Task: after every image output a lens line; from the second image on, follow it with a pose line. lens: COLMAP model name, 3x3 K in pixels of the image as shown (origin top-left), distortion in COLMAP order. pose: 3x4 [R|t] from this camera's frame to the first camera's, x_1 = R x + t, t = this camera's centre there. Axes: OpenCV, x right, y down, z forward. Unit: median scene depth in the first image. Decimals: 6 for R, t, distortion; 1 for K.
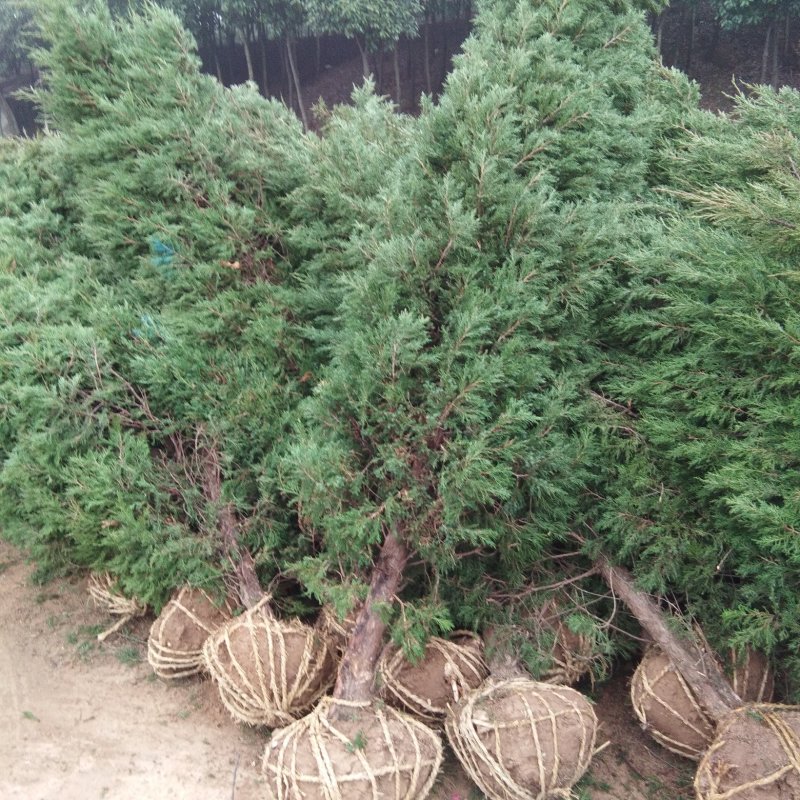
lens RADIAL K [[817.5, 0, 400.0], [0, 817.5, 400.0], [0, 0, 1]] dist [0.156923, -0.275315]
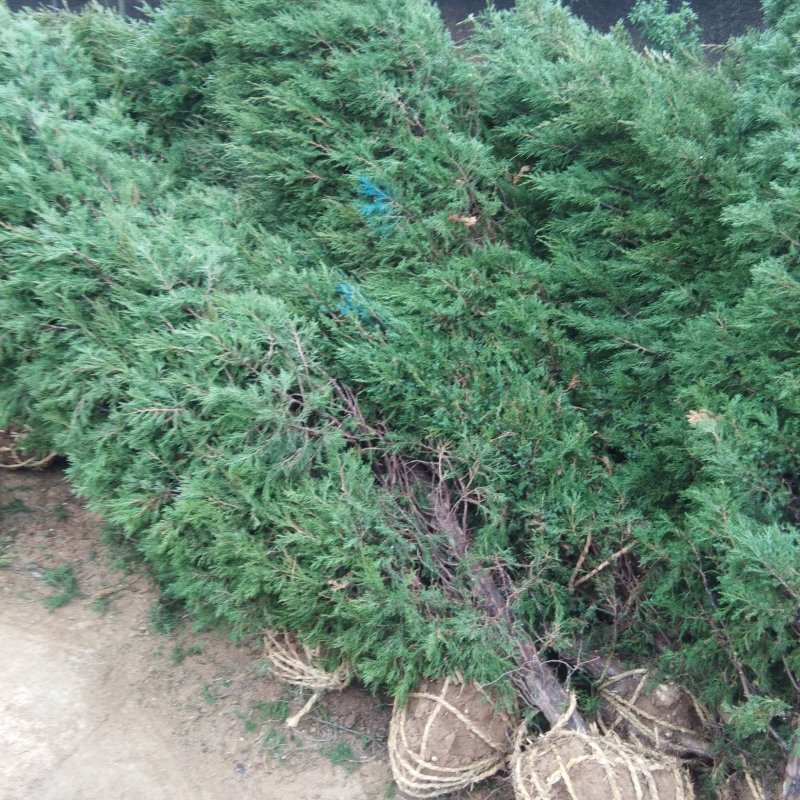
lens RADIAL K [[817.5, 0, 400.0], [0, 817.5, 400.0], [0, 0, 1]] dist [0.156923, -0.275315]
pose [[0.990712, 0.037776, 0.130624, -0.363386], [-0.049393, 0.994994, 0.086876, -0.067939], [-0.126689, -0.092521, 0.987618, 0.280095]]
